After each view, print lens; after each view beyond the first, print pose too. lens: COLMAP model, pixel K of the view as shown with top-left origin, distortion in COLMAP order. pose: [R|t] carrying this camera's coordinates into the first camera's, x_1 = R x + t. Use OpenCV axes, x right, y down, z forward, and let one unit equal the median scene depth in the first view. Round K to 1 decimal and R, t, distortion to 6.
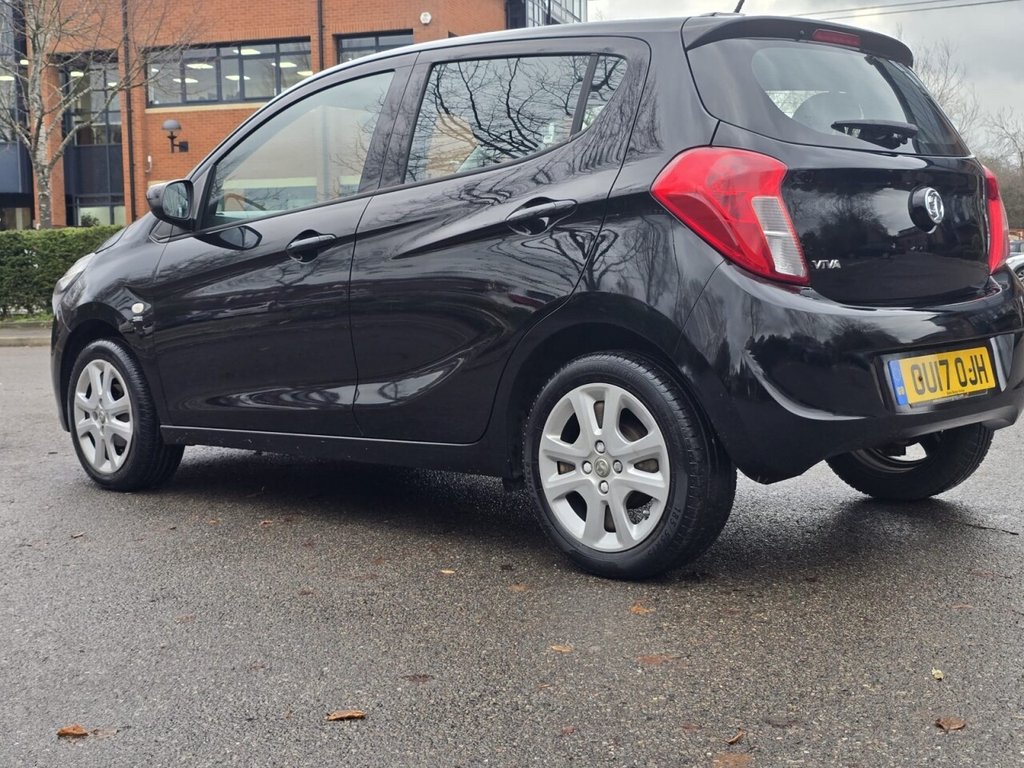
lens RADIAL K [[1397.4, 0, 509.7], [0, 1397.4, 382.3], [0, 0, 1]] dist [0.061006, 0.000000]
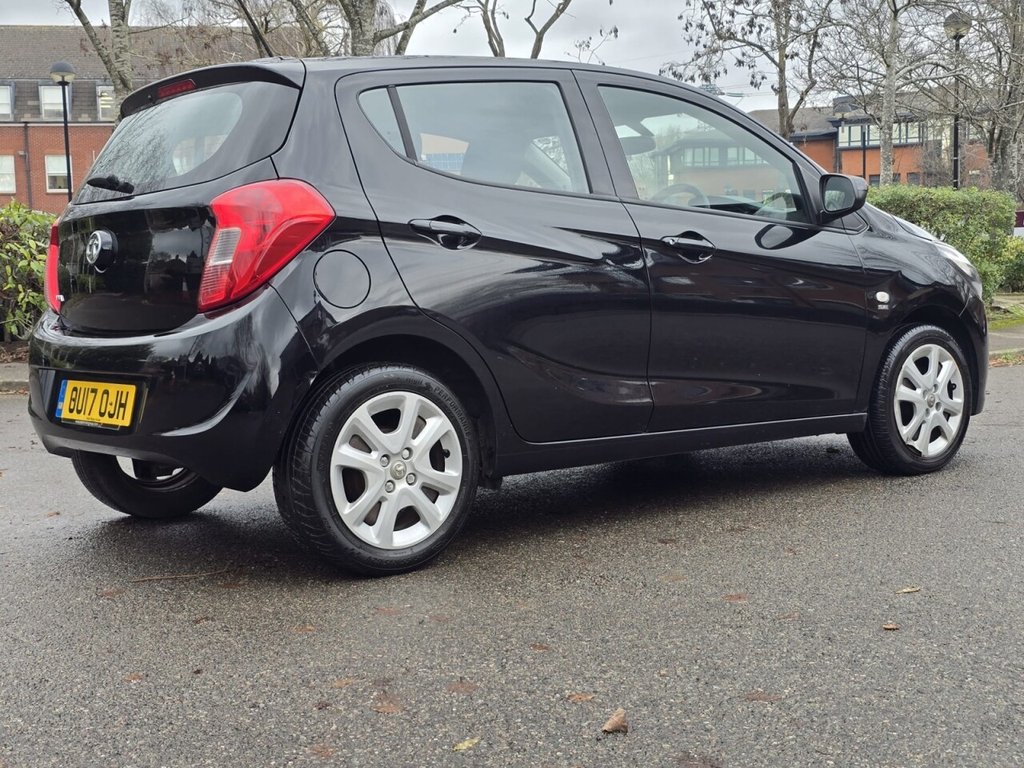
lens RADIAL K [[1397.4, 0, 496.6], [0, 1397.4, 407.3], [0, 0, 1]] dist [0.061006, 0.000000]
pose [[-0.133479, 0.120706, -0.983674, 1.363945], [-0.047064, 0.990663, 0.127950, -0.158557], [0.989934, 0.063374, -0.126552, 1.465306]]
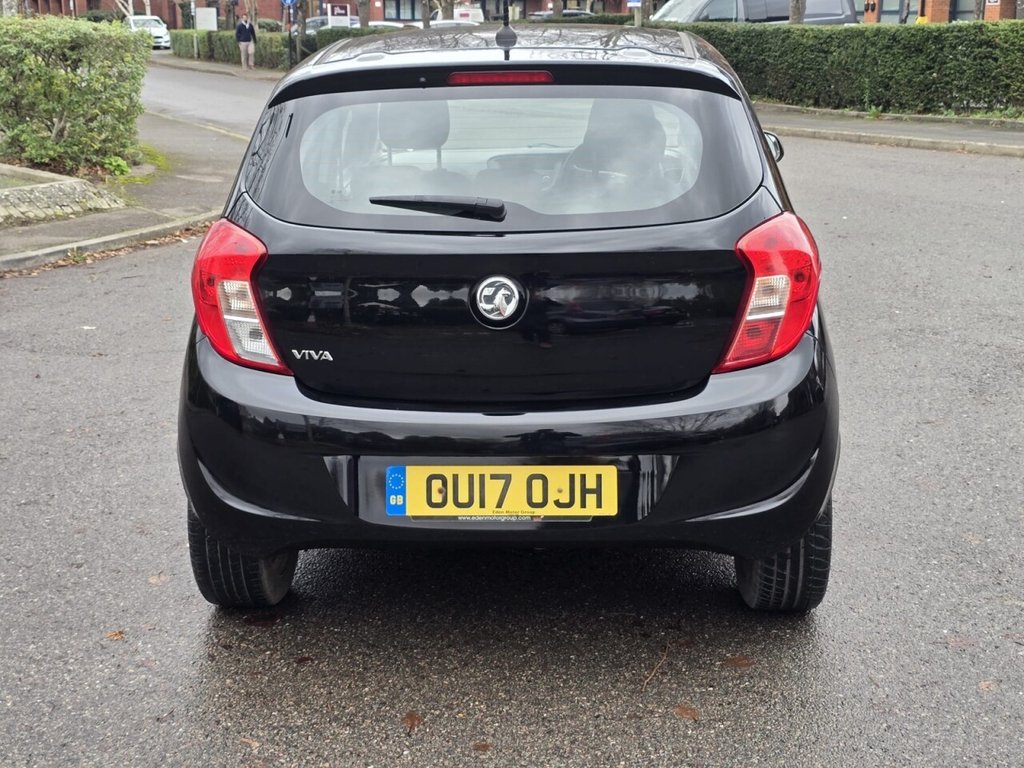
lens RADIAL K [[1397.4, 0, 490.2], [0, 1397.4, 405.5], [0, 0, 1]] dist [0.061006, 0.000000]
pose [[0.651589, 0.218645, -0.726379, 0.931657], [-0.067891, 0.970526, 0.231234, -0.259110], [0.755528, -0.101355, 0.647229, 0.442318]]
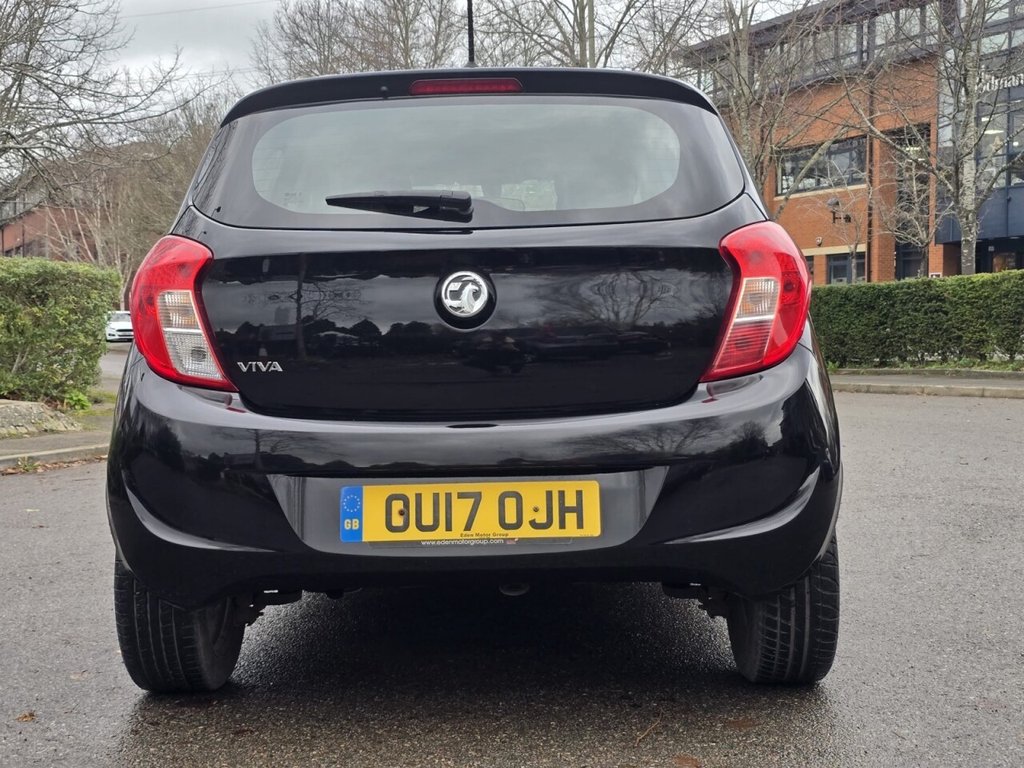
lens RADIAL K [[1397.4, 0, 499.2], [0, 1397.4, 407.1], [0, 0, 1]] dist [0.061006, 0.000000]
pose [[0.675144, 0.057927, -0.735408, 0.892706], [-0.063698, 0.997766, 0.020114, -0.080035], [0.734931, 0.033264, 0.677326, 0.491027]]
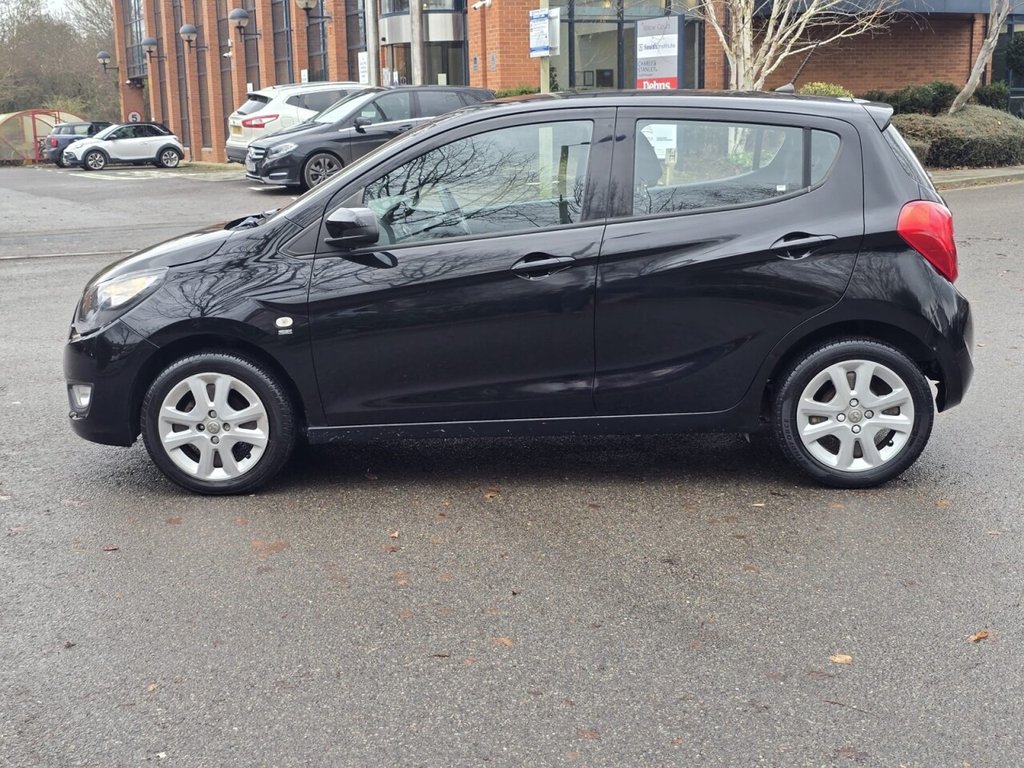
lens RADIAL K [[1397.4, 0, 494.9], [0, 1397.4, 392.1], [0, 0, 1]] dist [0.061006, 0.000000]
pose [[0.751400, -0.126165, 0.647673, -1.126867], [0.060511, 0.990590, 0.122761, -0.162407], [-0.657067, -0.053051, 0.751964, 0.127336]]
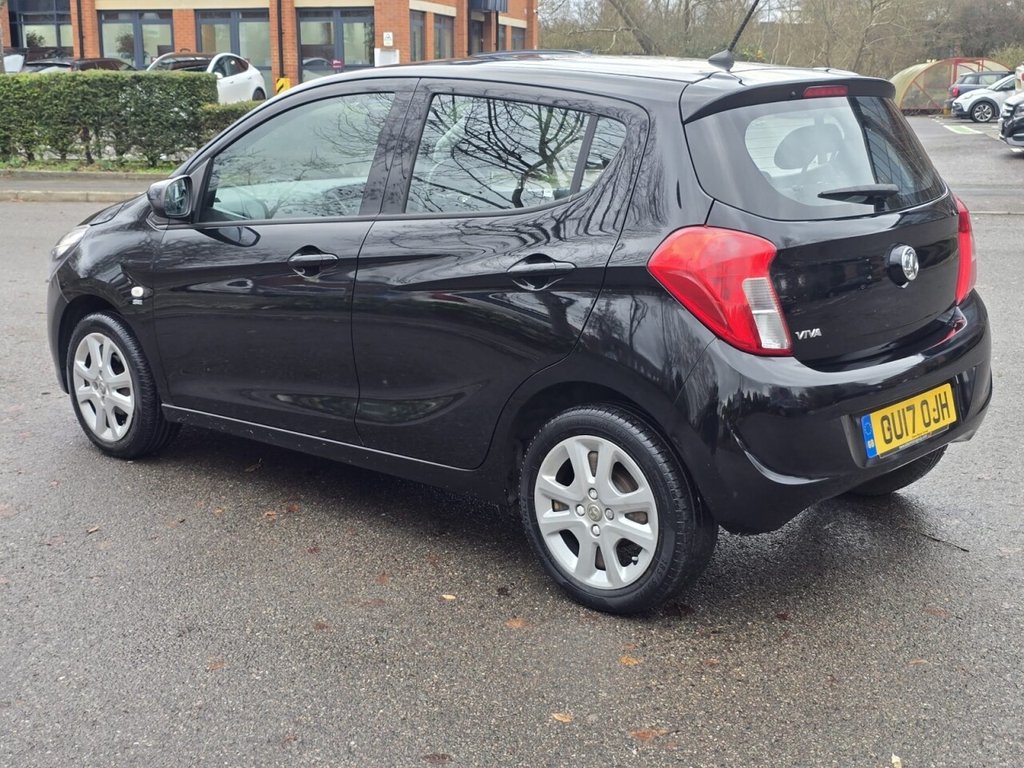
lens RADIAL K [[1397.4, 0, 512.3], [0, 1397.4, 378.9], [0, 0, 1]] dist [0.061006, 0.000000]
pose [[0.999255, 0.010528, 0.037126, -0.036980], [-0.015428, 0.990824, 0.134276, -0.177409], [-0.035372, -0.134749, 0.990248, -0.052990]]
